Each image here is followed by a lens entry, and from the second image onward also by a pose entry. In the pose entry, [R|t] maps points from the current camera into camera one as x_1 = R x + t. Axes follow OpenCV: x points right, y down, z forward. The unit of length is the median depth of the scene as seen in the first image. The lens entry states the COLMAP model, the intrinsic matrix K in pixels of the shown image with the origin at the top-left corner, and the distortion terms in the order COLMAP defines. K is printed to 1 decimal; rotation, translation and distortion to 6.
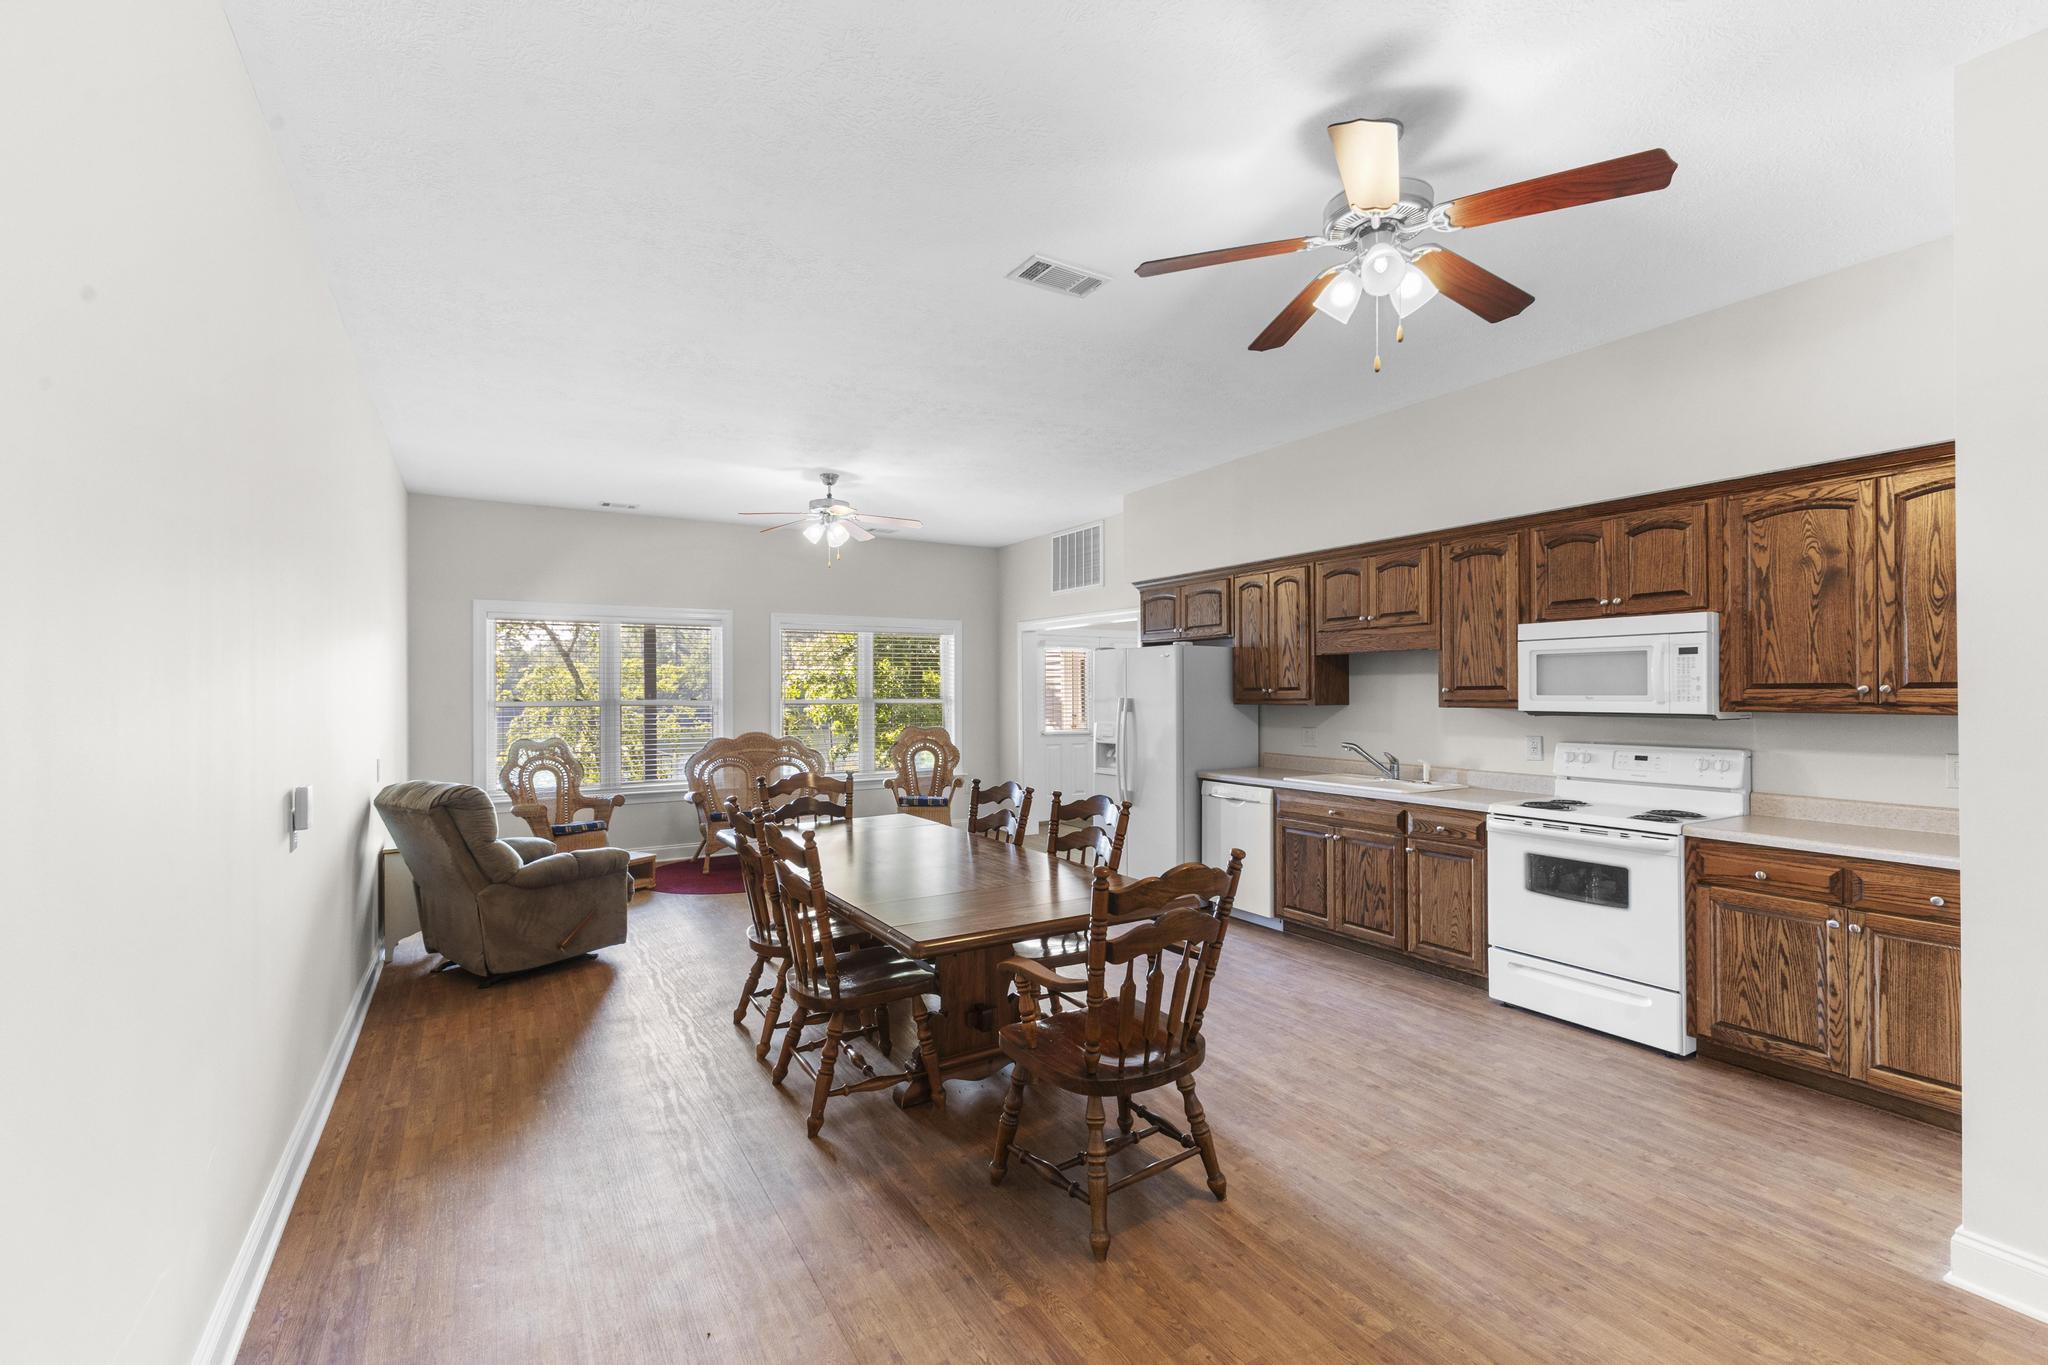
lens RADIAL K [[811.4, 0, 1024.0], [0, 811.4, 682.5], [0, 0, 1]] dist [-0.000749, -0.000189]
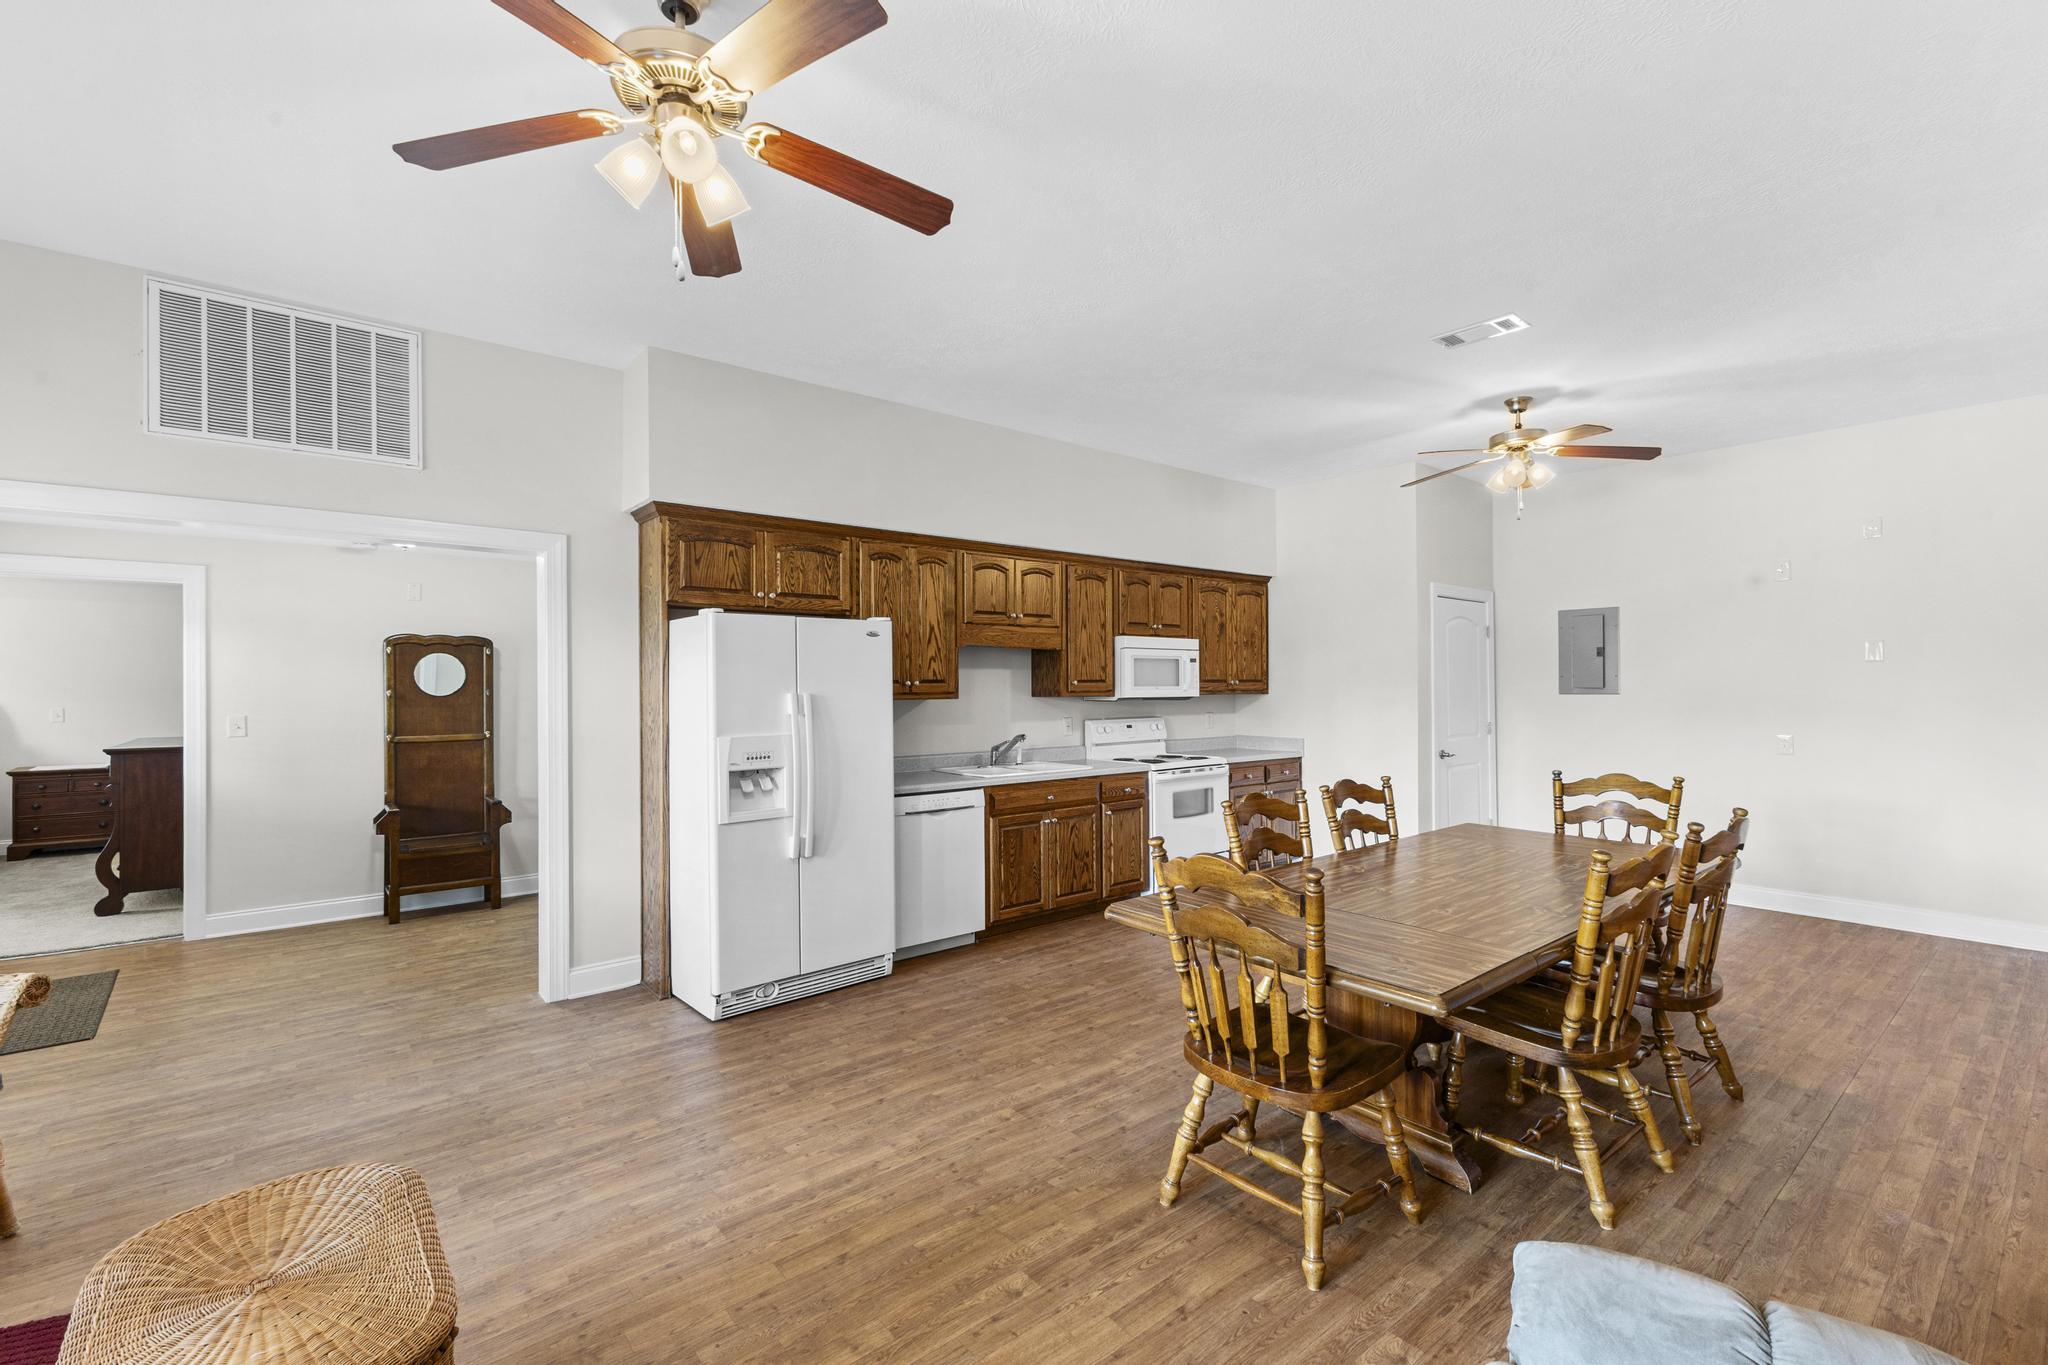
lens RADIAL K [[895.7, 0, 1016.0], [0, 895.7, 677.6], [0, 0, 1]] dist [0.003842, -0.000745]
pose [[-0.103189, 0.009709, 0.994614, -0.867507], [-0.006625, 0.999923, -0.010448, 0.016706], [-0.994640, -0.007668, -0.103117, 1.292847]]
